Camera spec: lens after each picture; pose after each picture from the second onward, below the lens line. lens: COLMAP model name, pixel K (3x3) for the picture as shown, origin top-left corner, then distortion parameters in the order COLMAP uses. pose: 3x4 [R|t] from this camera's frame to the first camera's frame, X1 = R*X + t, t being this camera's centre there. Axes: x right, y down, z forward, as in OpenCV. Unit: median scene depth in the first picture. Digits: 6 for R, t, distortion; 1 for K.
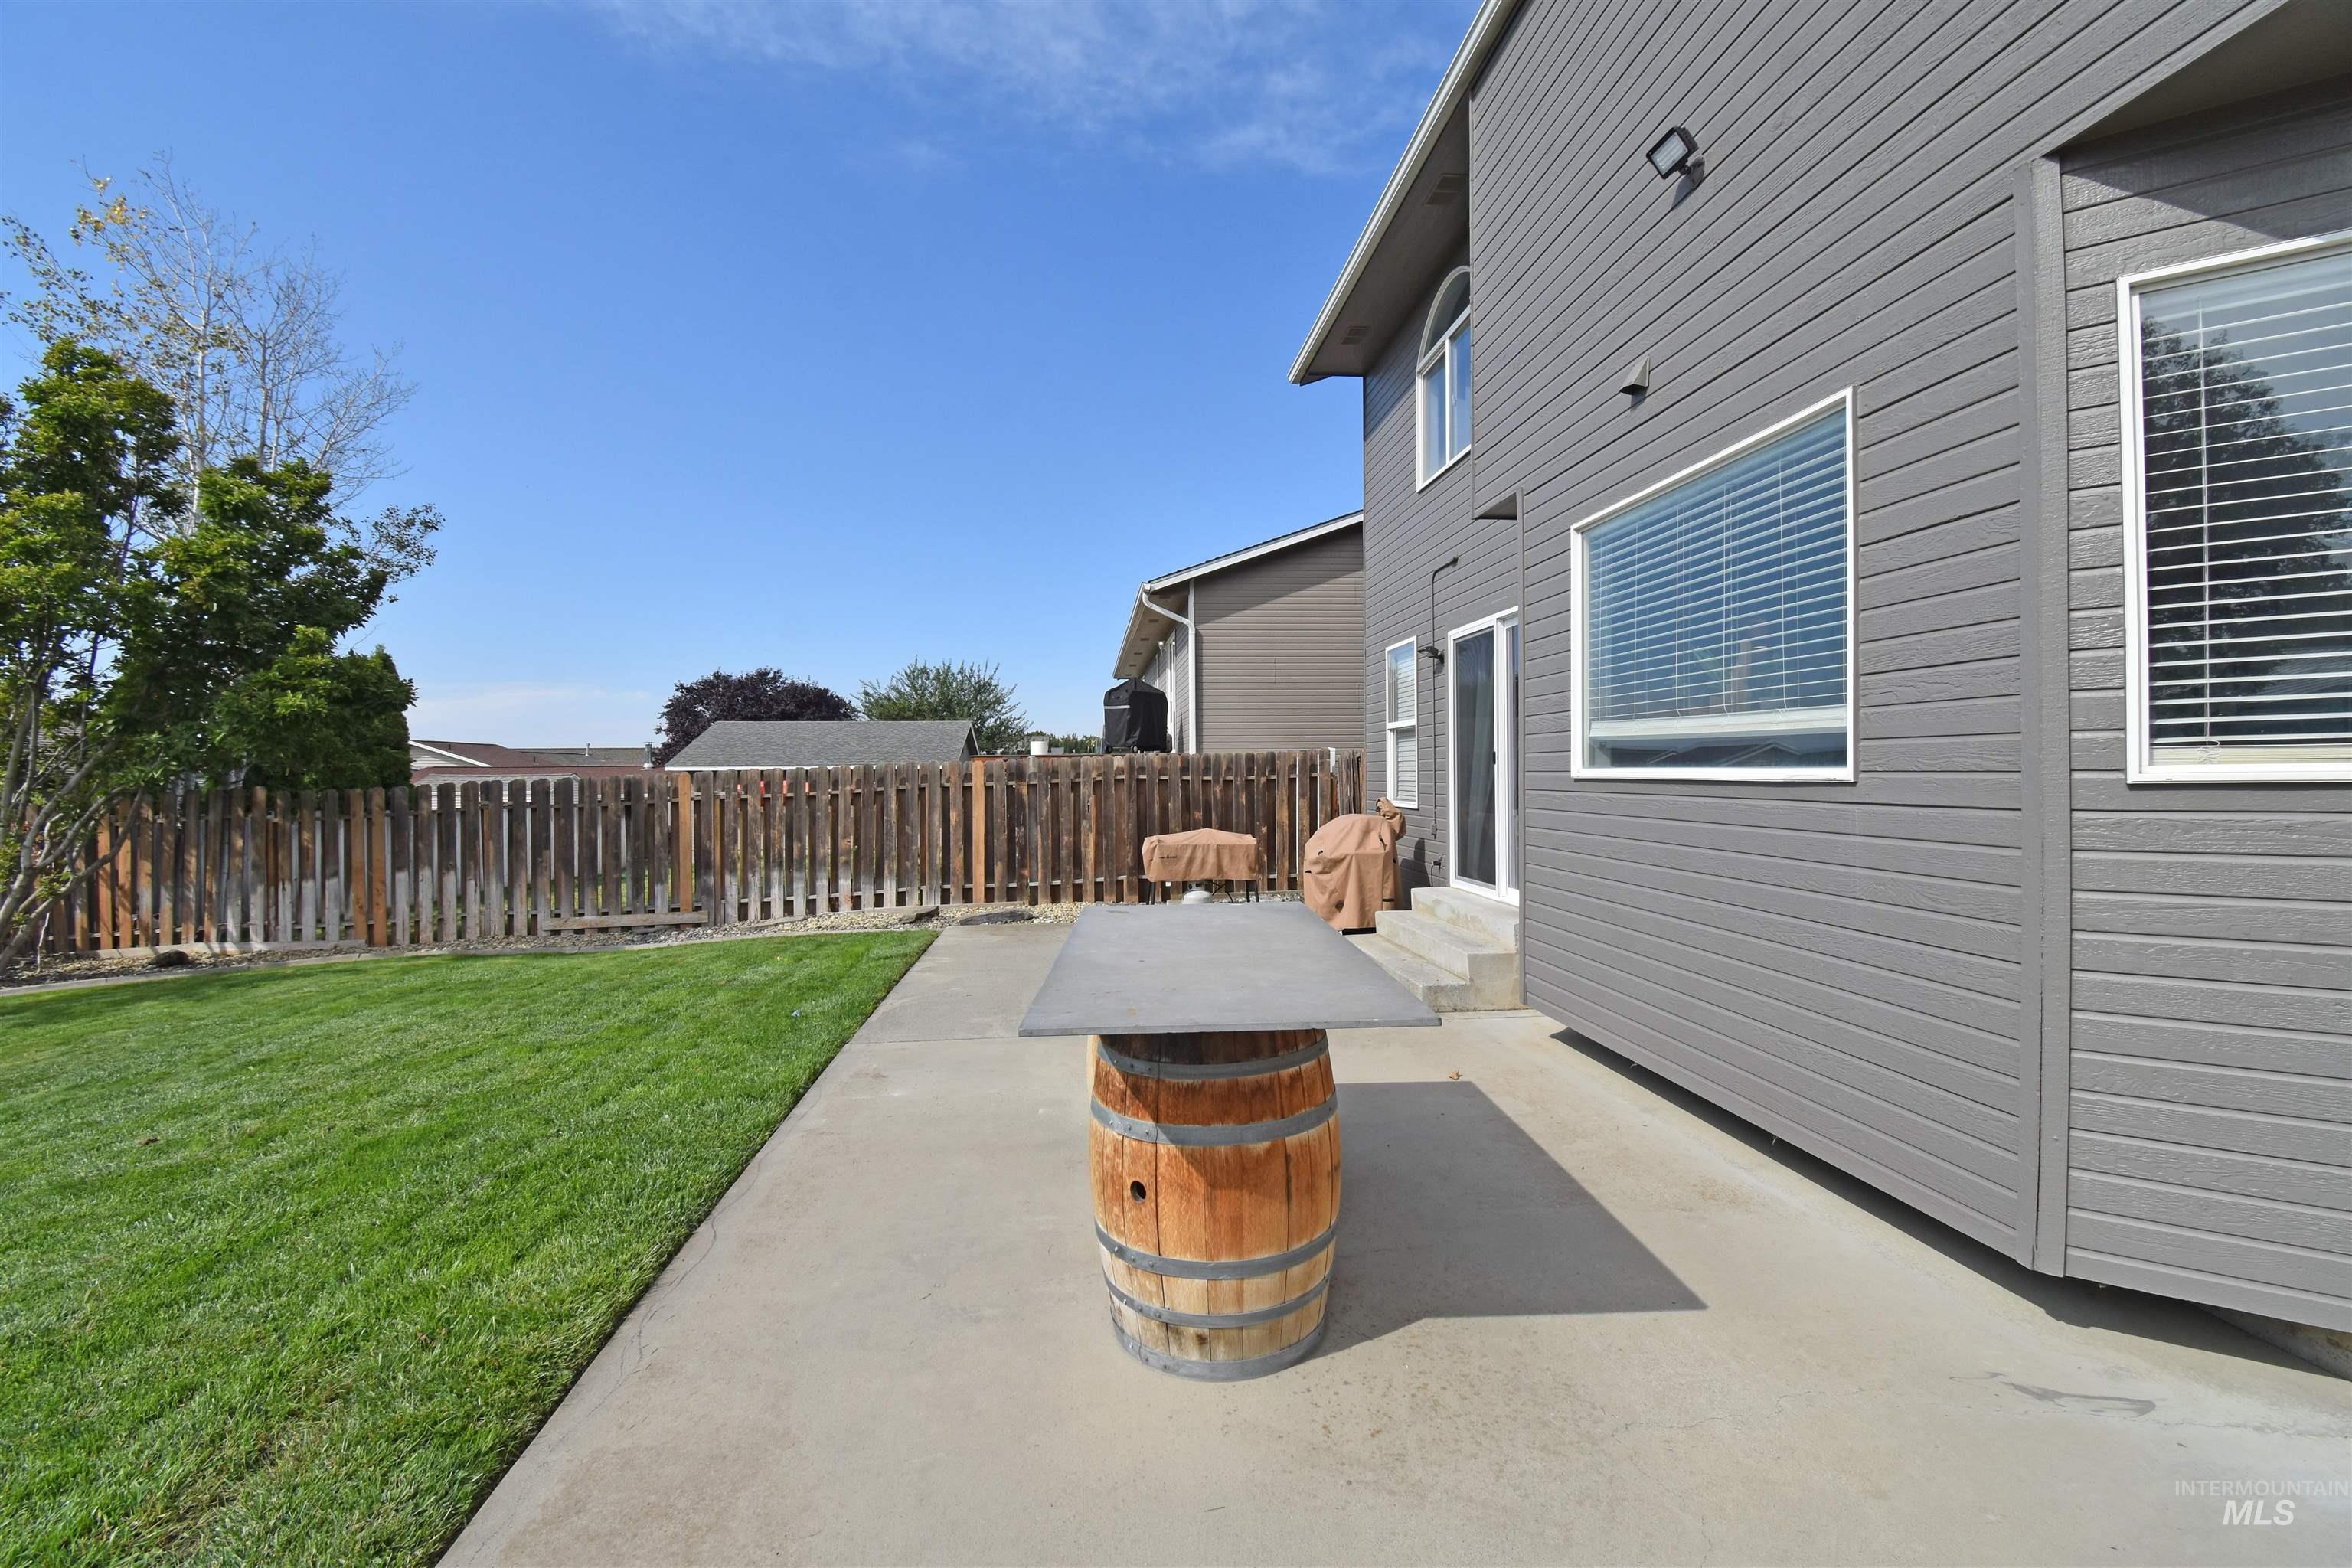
lens RADIAL K [[1039.3, 0, 1189.7], [0, 1039.3, 781.9], [0, 0, 1]] dist [0.014940, -0.001795]
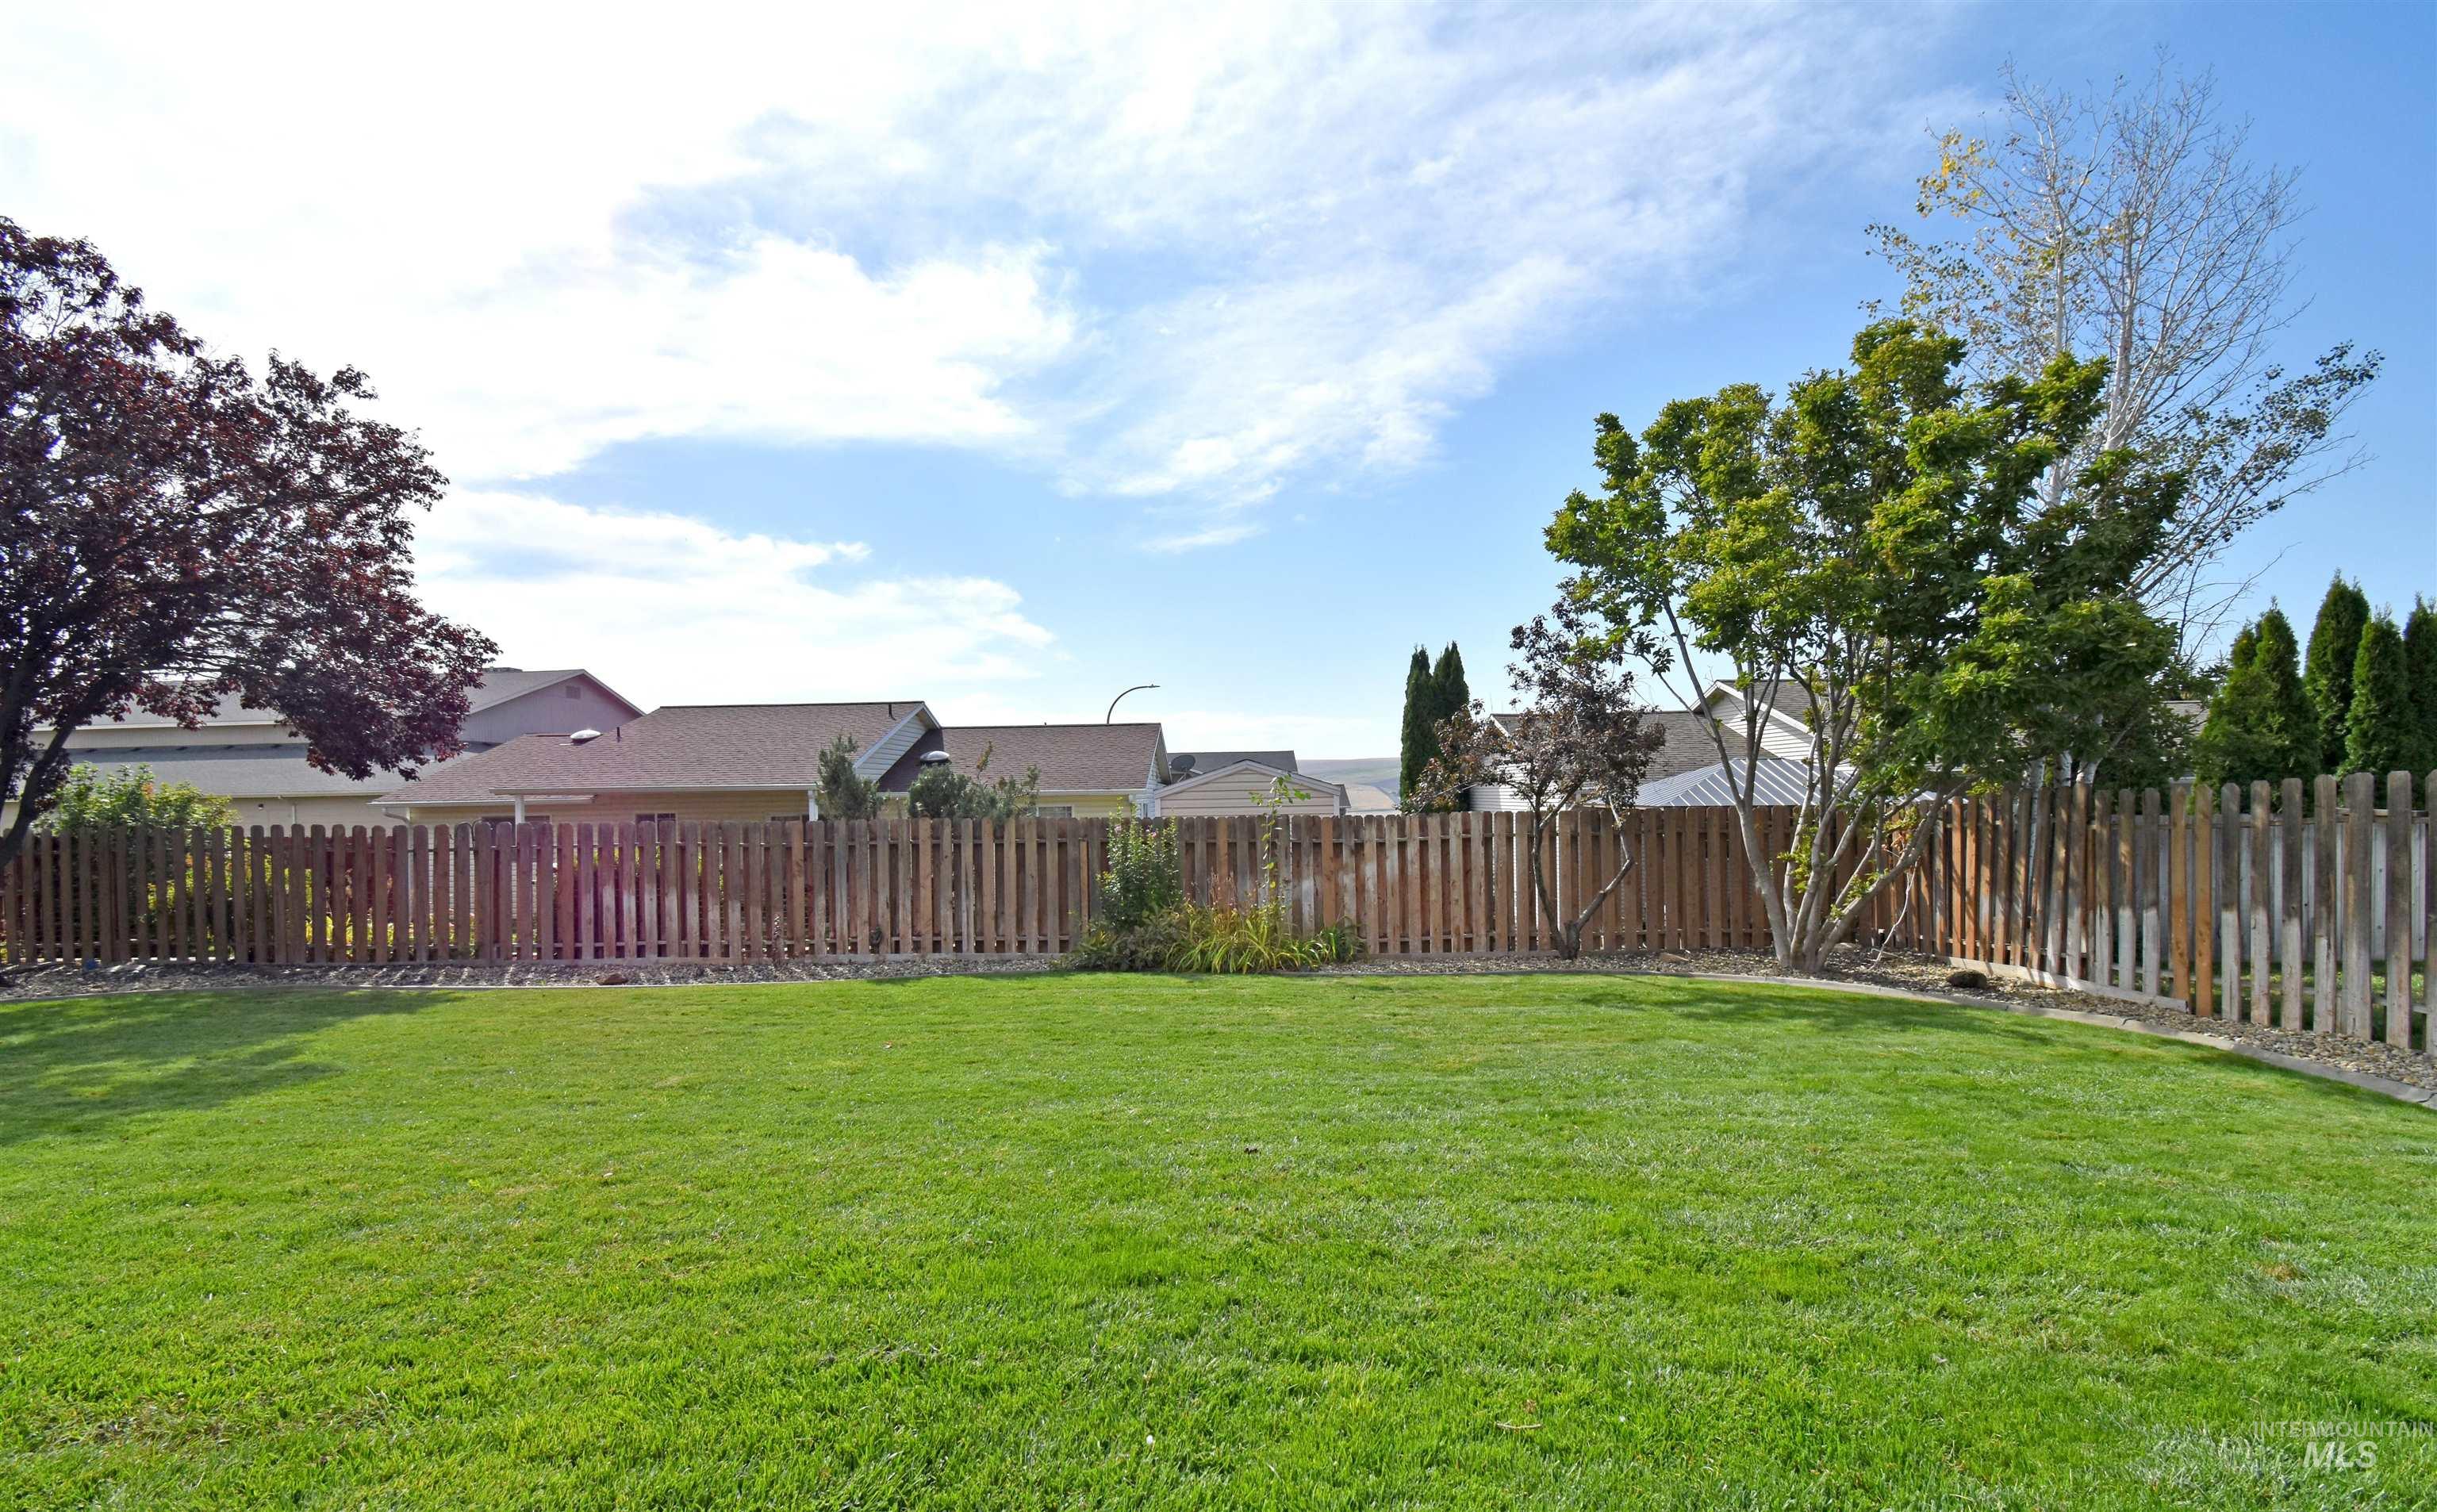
lens RADIAL K [[1068.5, 0, 1100.2], [0, 1068.5, 795.3], [0, 0, 1]] dist [-0.012095, -0.000894]
pose [[-0.144781, 0.008262, -0.989429, 0.009850], [0.015093, 0.999867, 0.006141, -0.001813], [0.989349, -0.014045, -0.144886, 0.389722]]
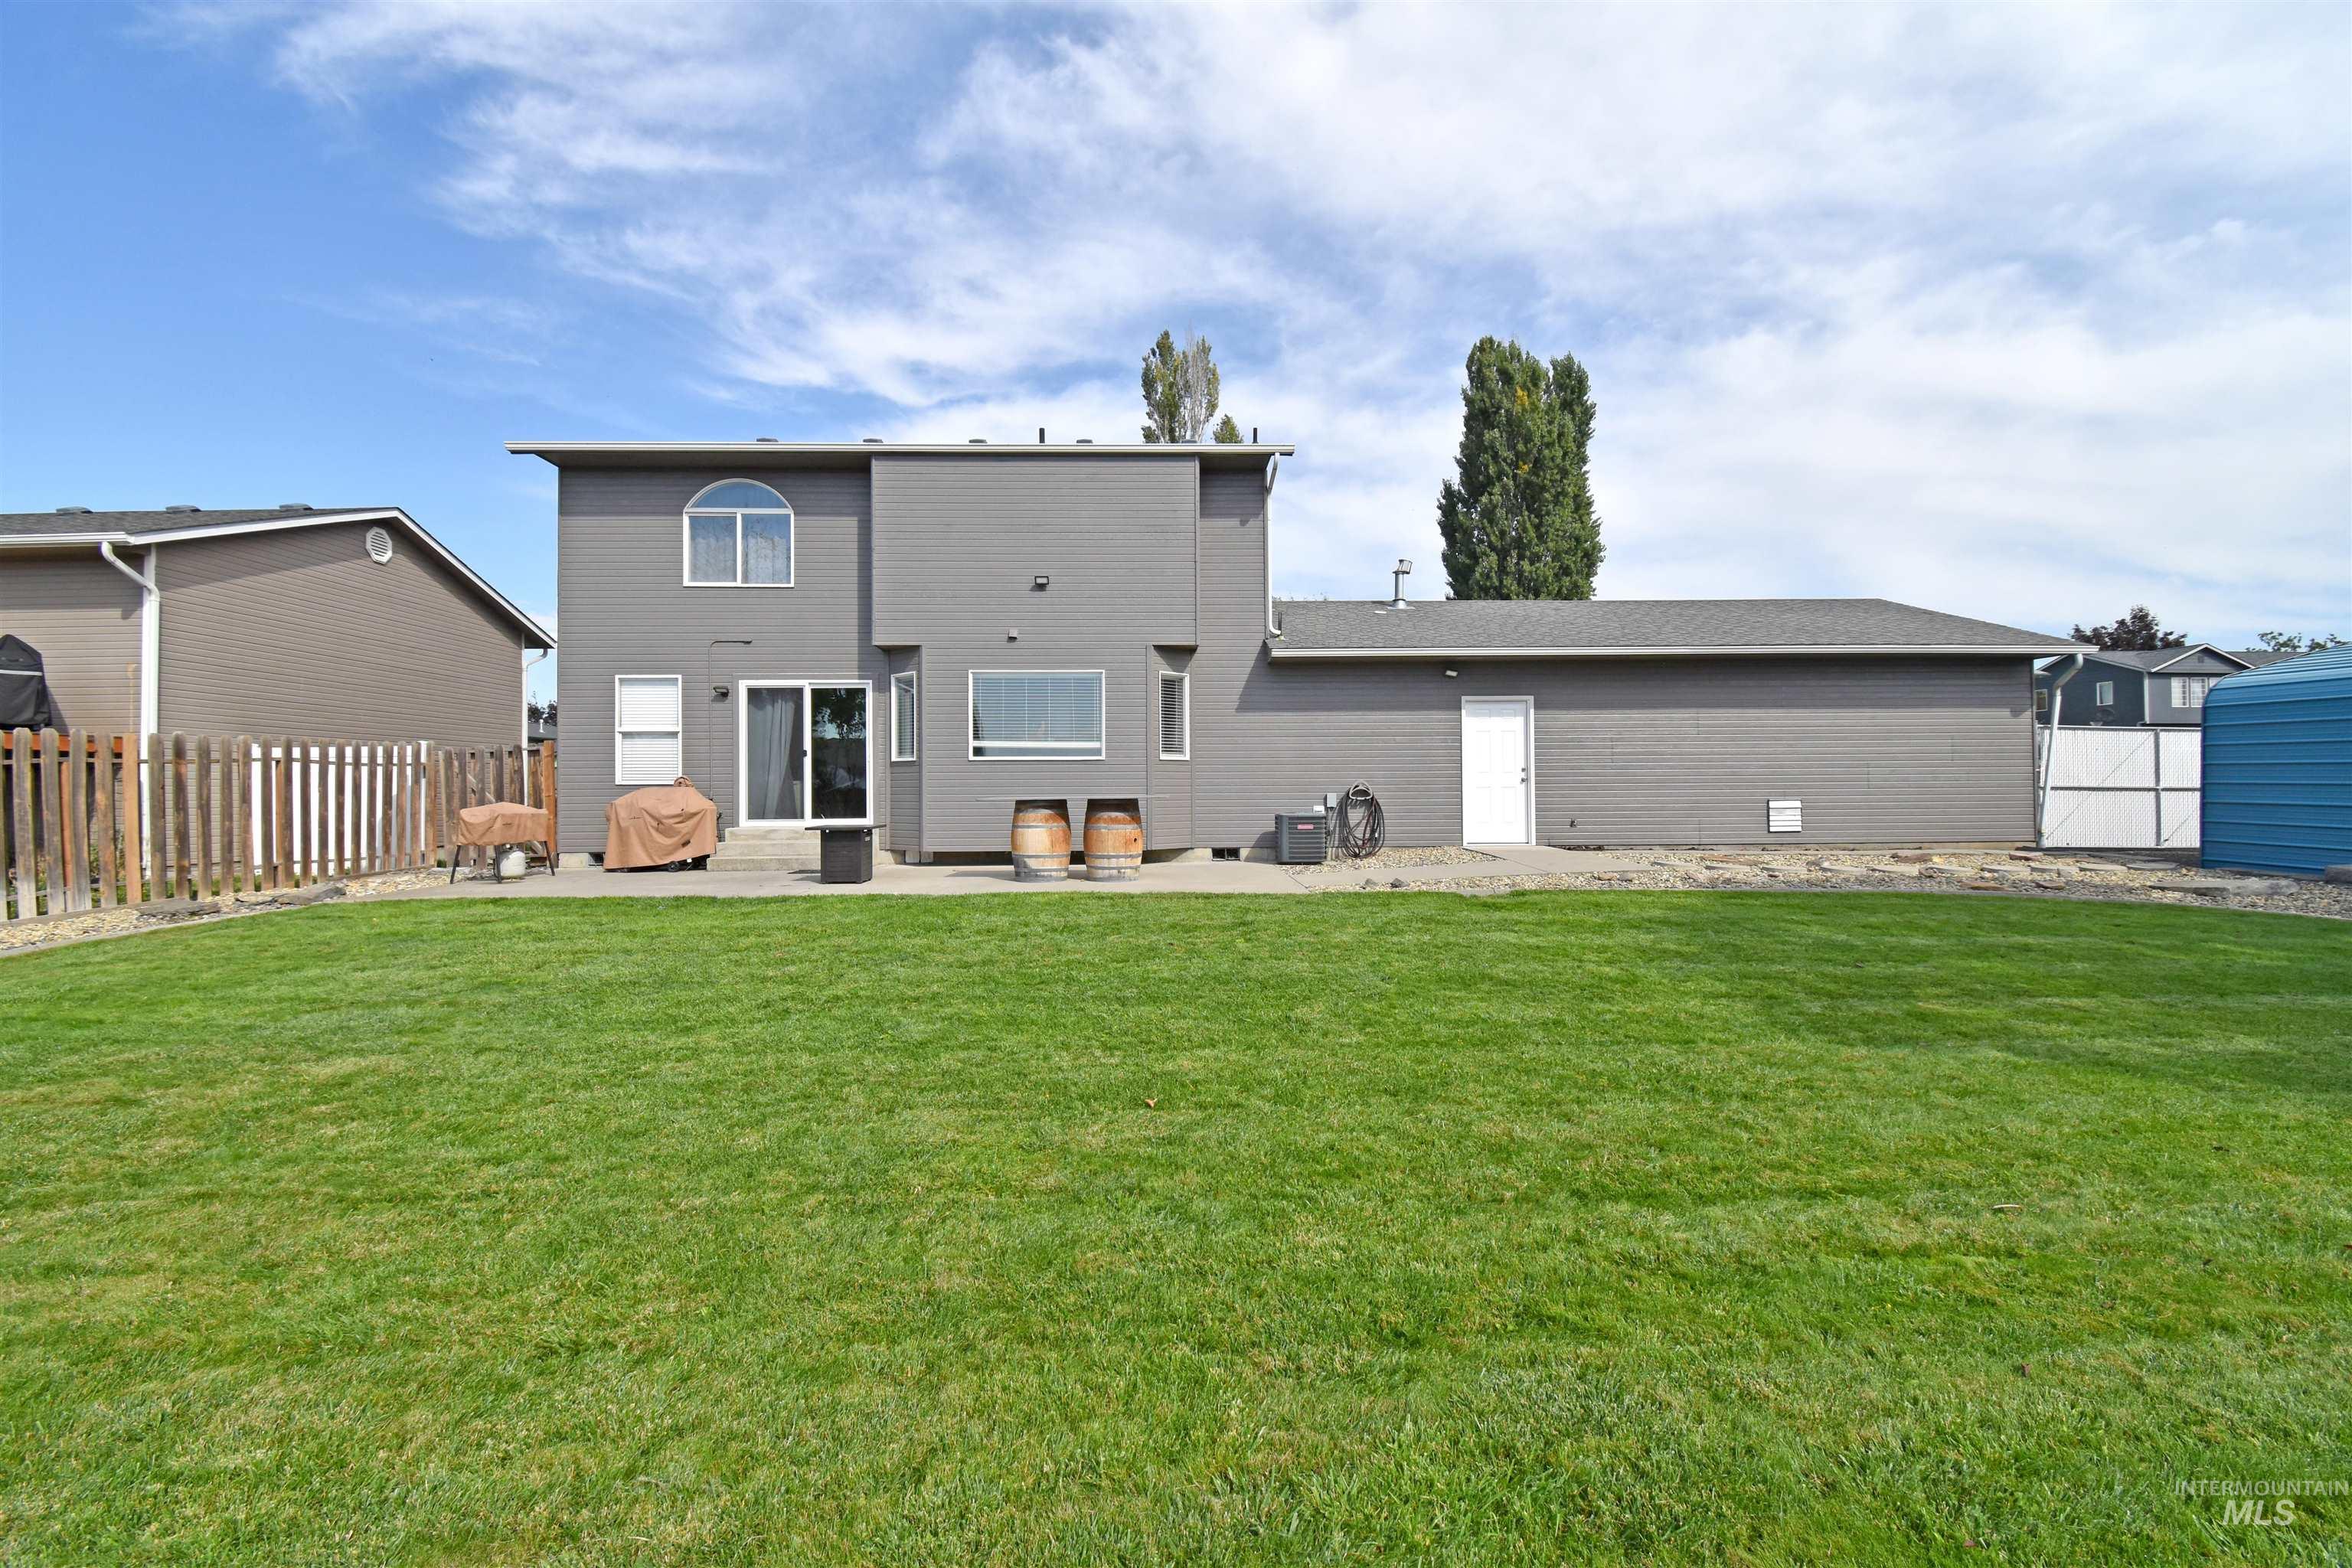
lens RADIAL K [[1039.3, 0, 1178.4], [0, 1039.3, 794.0], [0, 0, 1]] dist [0.014940, -0.001795]
pose [[0.092320, 0.003315, 0.995724, -0.979621], [0.015259, 0.999872, -0.004743, 0.044613], [-0.995613, 0.015631, 0.092257, 0.076384]]
